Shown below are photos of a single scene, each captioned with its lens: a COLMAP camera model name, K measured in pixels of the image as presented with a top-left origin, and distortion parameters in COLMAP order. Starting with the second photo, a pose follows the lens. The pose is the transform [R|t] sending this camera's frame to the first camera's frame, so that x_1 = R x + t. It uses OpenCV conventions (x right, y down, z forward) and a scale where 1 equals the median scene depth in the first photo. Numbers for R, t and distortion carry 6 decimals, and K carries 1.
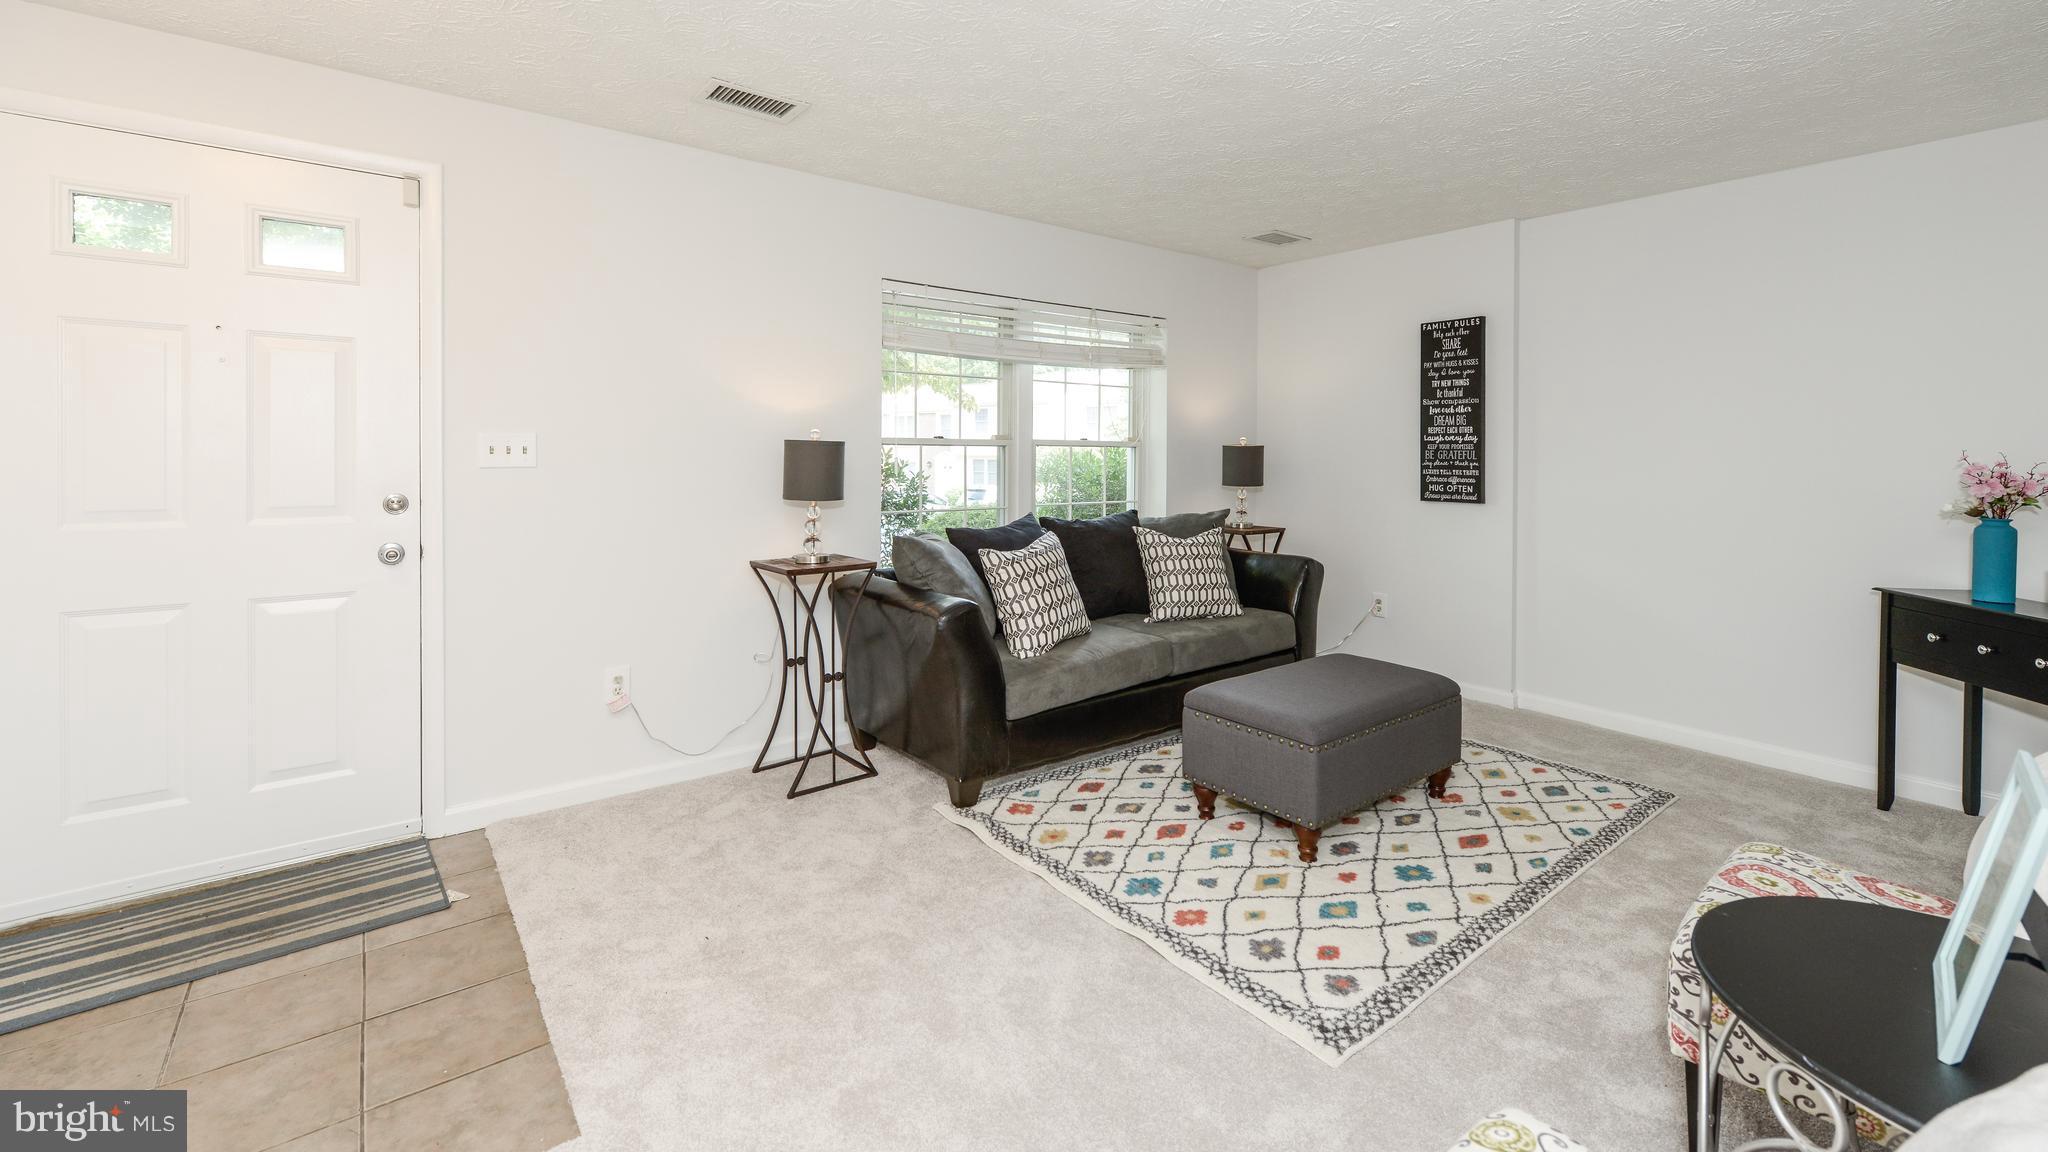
lens RADIAL K [[838.8, 0, 1038.3], [0, 838.8, 465.5], [0, 0, 1]] dist [0.001410, -0.000215]
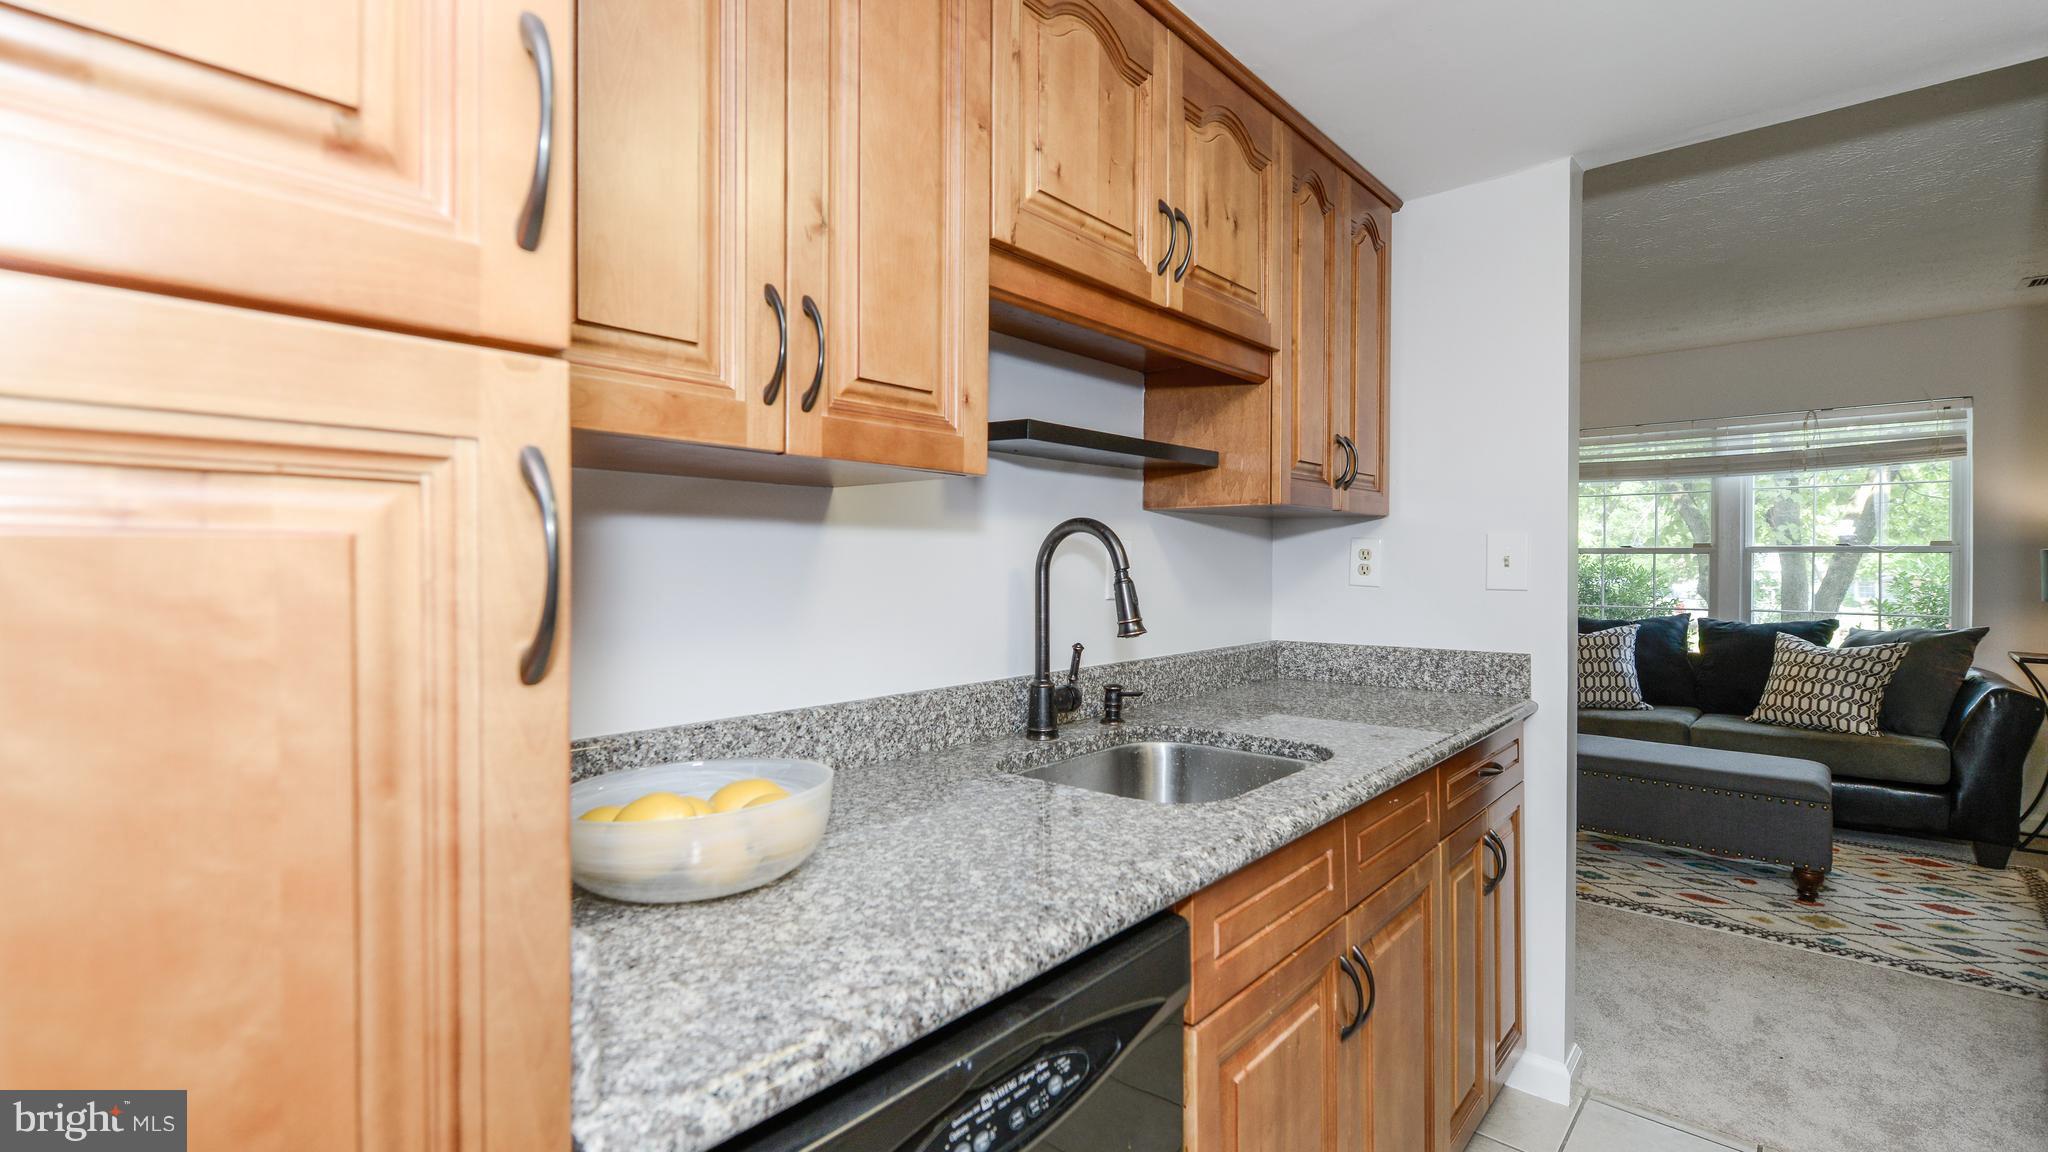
lens RADIAL K [[891.2, 0, 1034.6], [0, 891.2, 567.8], [0, 0, 1]] dist [0.004440, -0.003536]
pose [[0.183902, 0.003876, -0.982937, 1.294051], [-0.016440, 0.999864, 0.000867, 0.013713], [0.982807, 0.016000, 0.183941, -0.095030]]
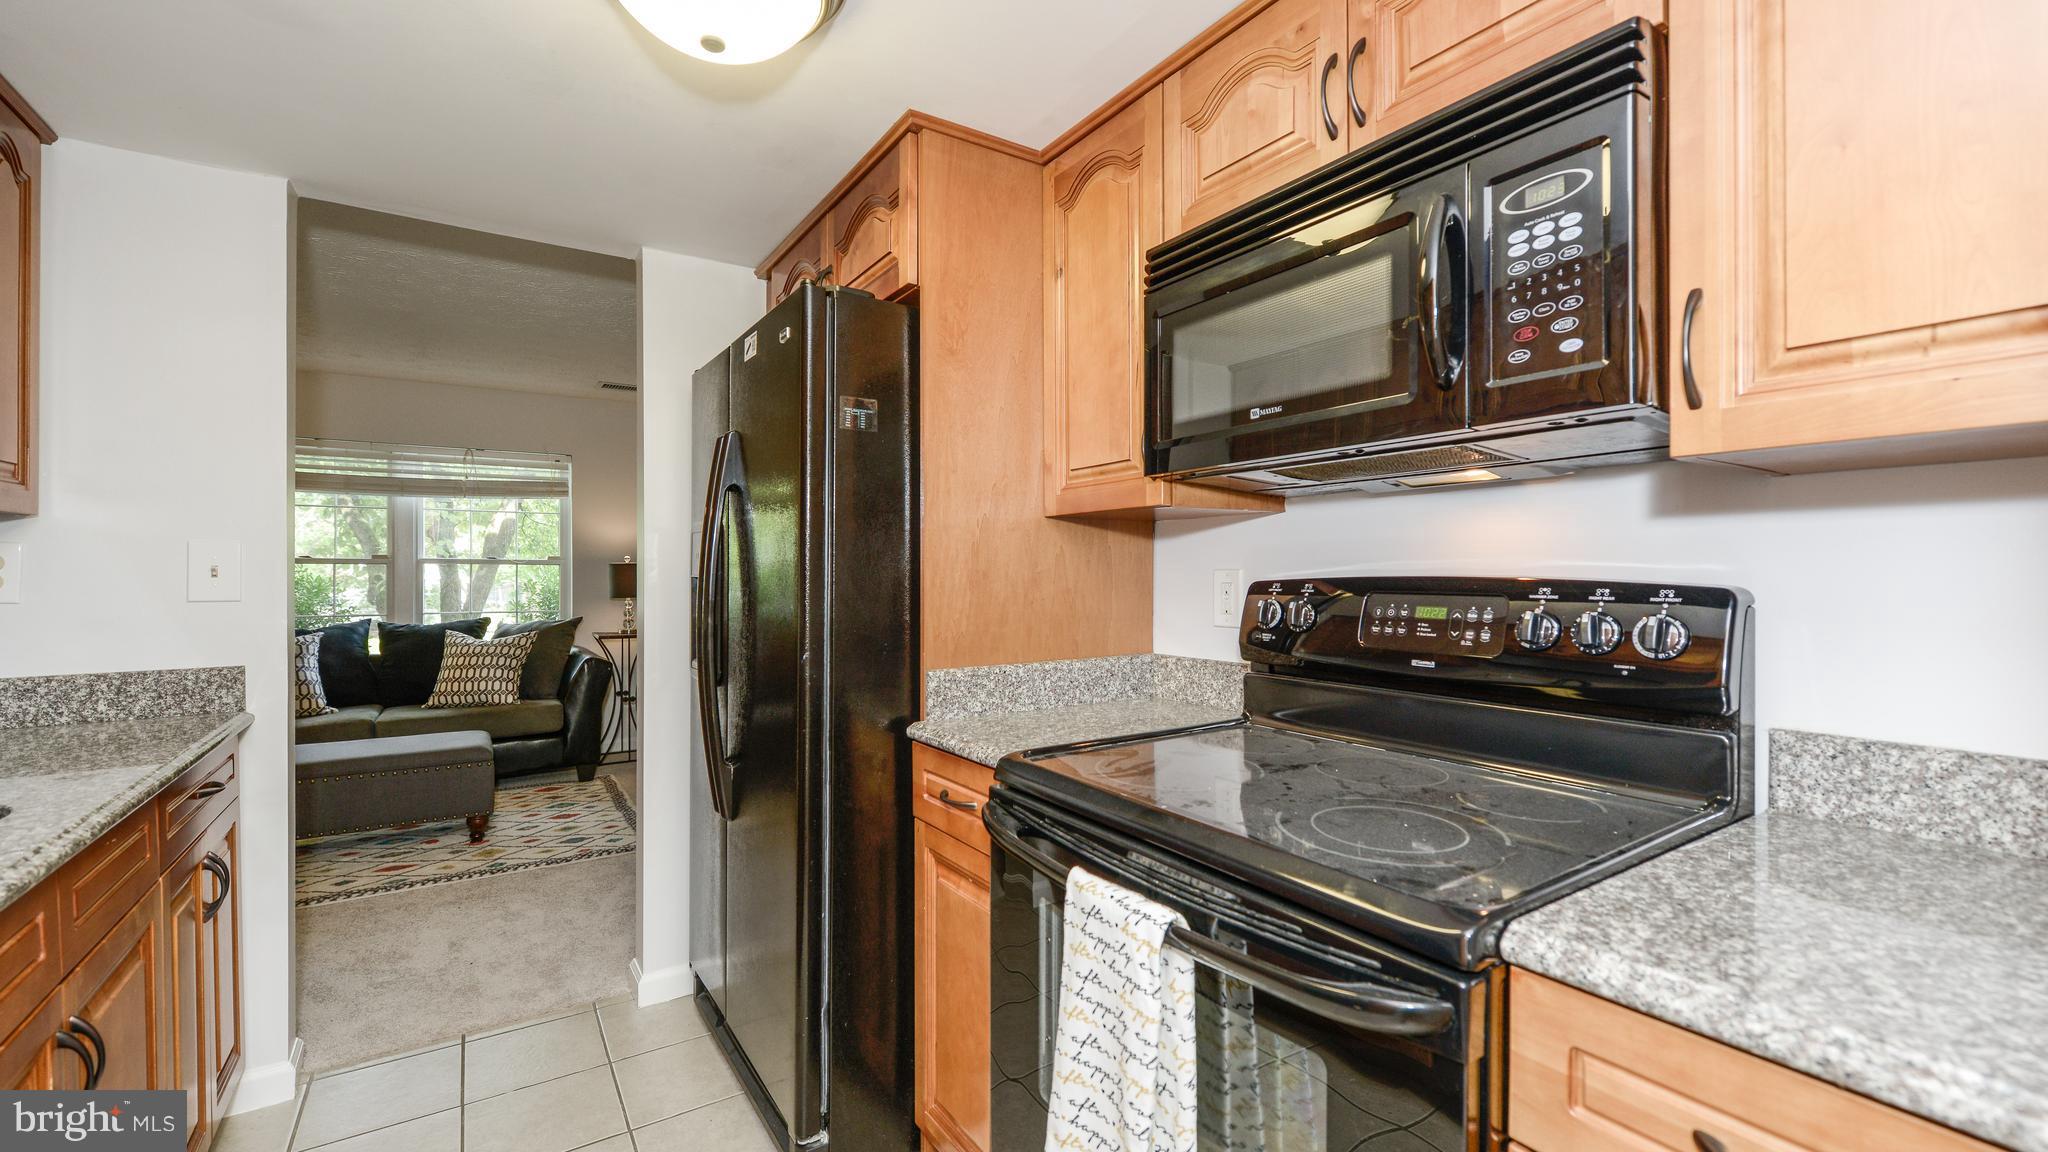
lens RADIAL K [[838.8, 0, 1013.9], [0, 838.8, 571.5], [0, 0, 1]] dist [0.001410, -0.000215]
pose [[0.996930, -0.002832, -0.078248, 1.318991], [0.001493, 0.999851, -0.017169, 0.014902], [0.078285, 0.017000, 0.996786, -0.179996]]
